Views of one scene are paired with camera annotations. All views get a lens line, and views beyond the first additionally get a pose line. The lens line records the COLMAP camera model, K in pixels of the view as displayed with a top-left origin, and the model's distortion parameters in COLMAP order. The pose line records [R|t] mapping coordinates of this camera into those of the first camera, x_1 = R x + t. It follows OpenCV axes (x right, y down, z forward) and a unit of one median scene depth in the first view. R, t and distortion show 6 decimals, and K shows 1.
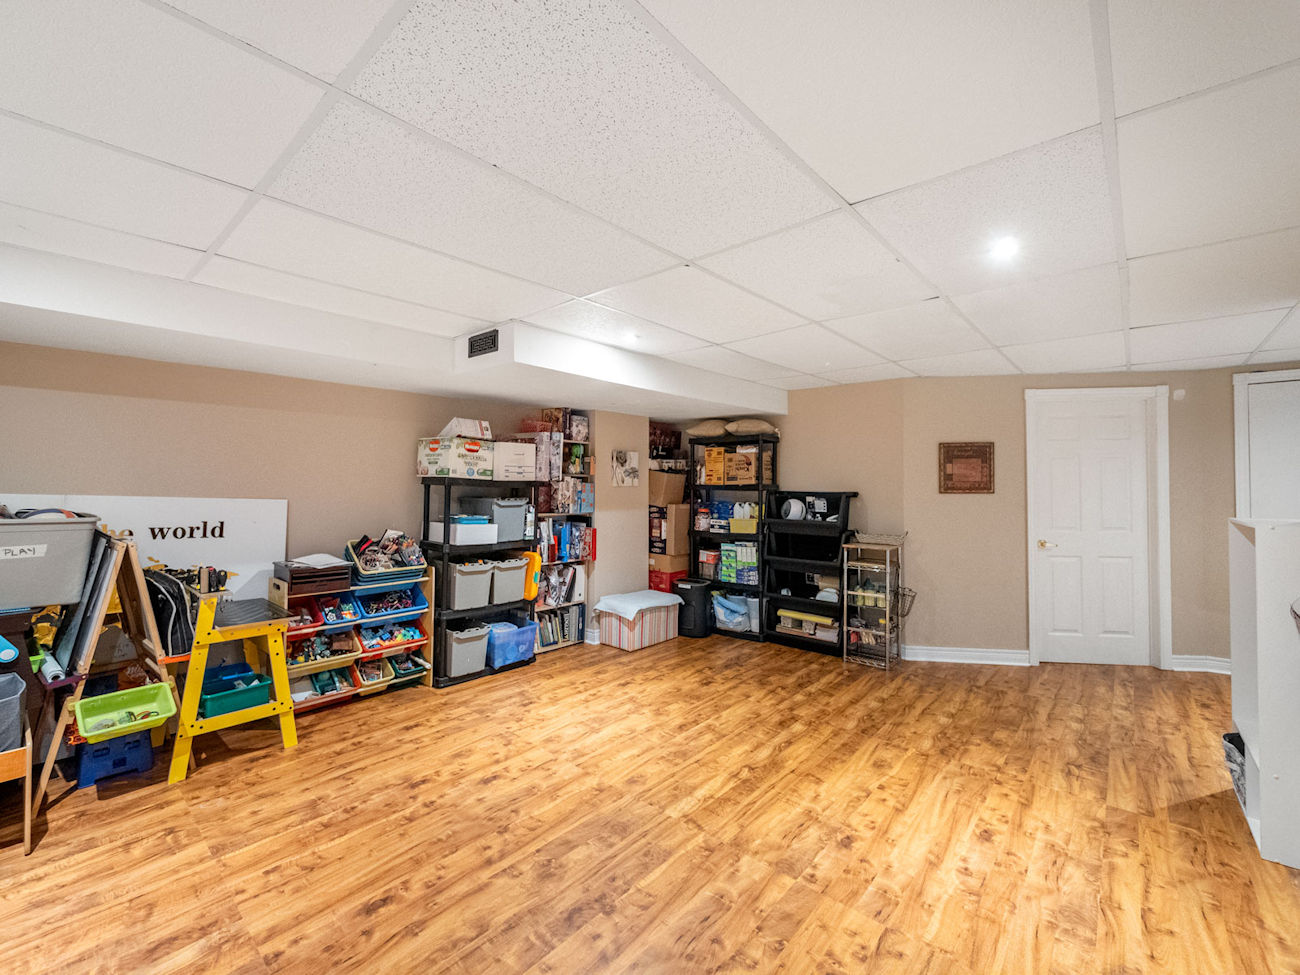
lens RADIAL K [[548.1, 0, 649.1], [0, 548.1, 476.7], [0, 0, 1]] dist [-0.007715, 0.000383]
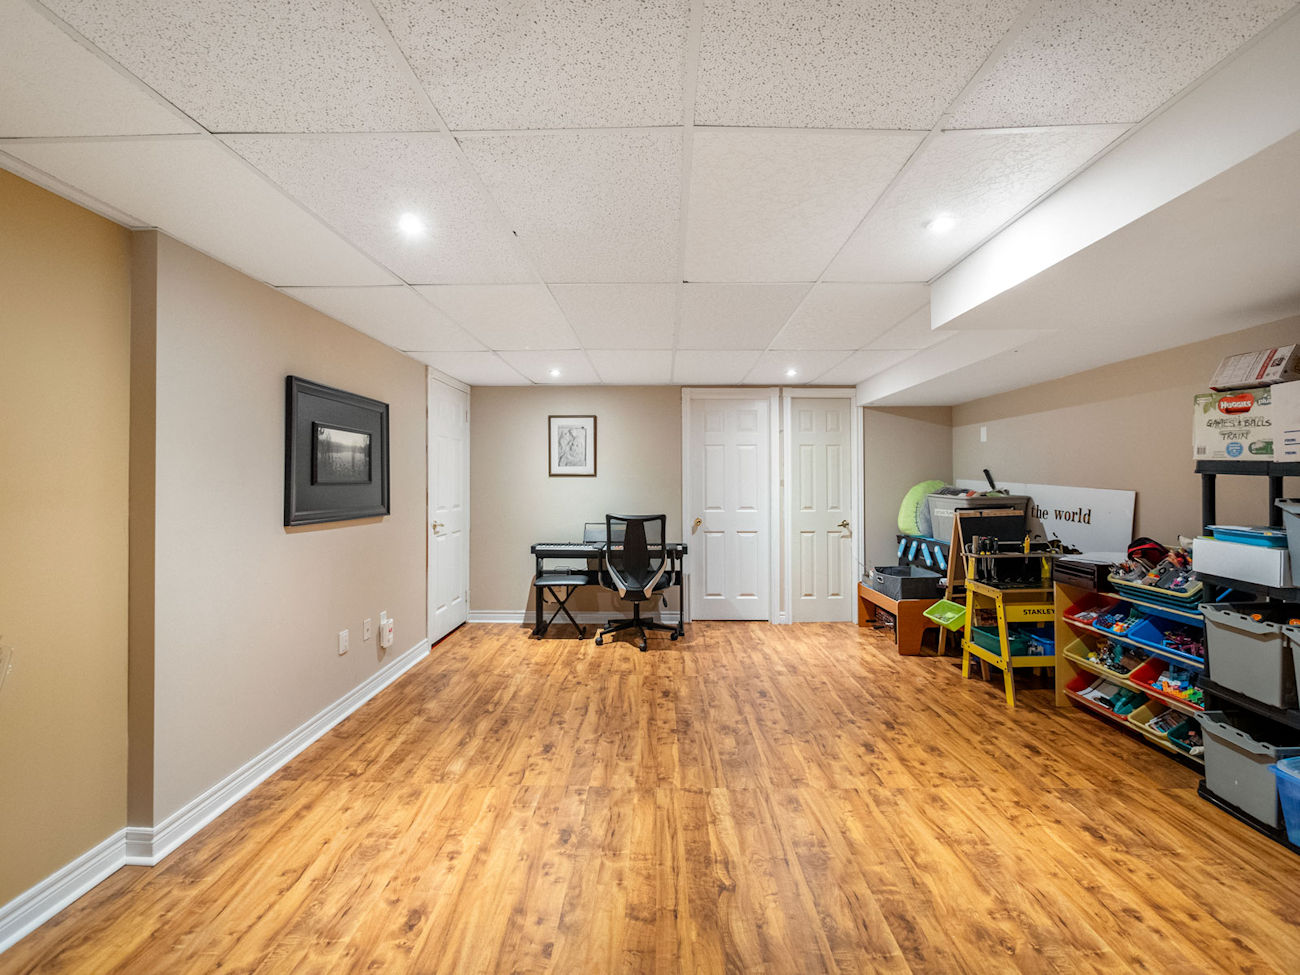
lens RADIAL K [[548.1, 0, 649.1], [0, 548.1, 476.7], [0, 0, 1]] dist [-0.007715, 0.000383]
pose [[-0.765083, -0.008058, -0.643881, 0.606360], [0.008670, 0.999702, -0.022813, 0.033372], [0.643873, -0.023036, -0.764785, 1.278453]]
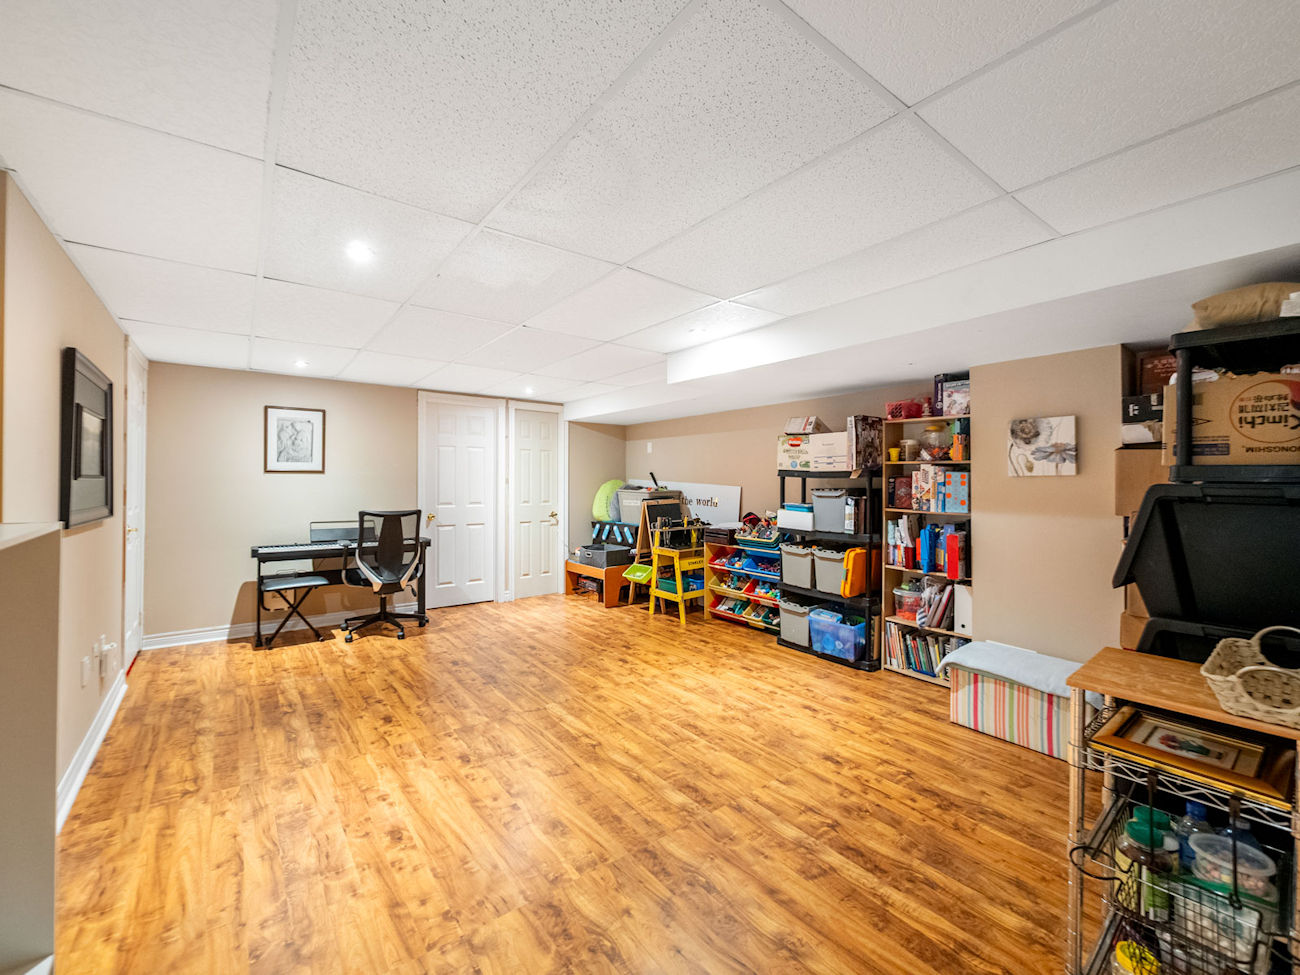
lens RADIAL K [[548.1, 0, 649.1], [0, 548.1, 476.7], [0, 0, 1]] dist [-0.007715, 0.000383]
pose [[-0.193080, -0.013131, -0.981095, 1.031878], [0.010675, 0.999823, -0.015483, 0.038000], [0.981125, -0.013462, -0.192905, 1.137461]]
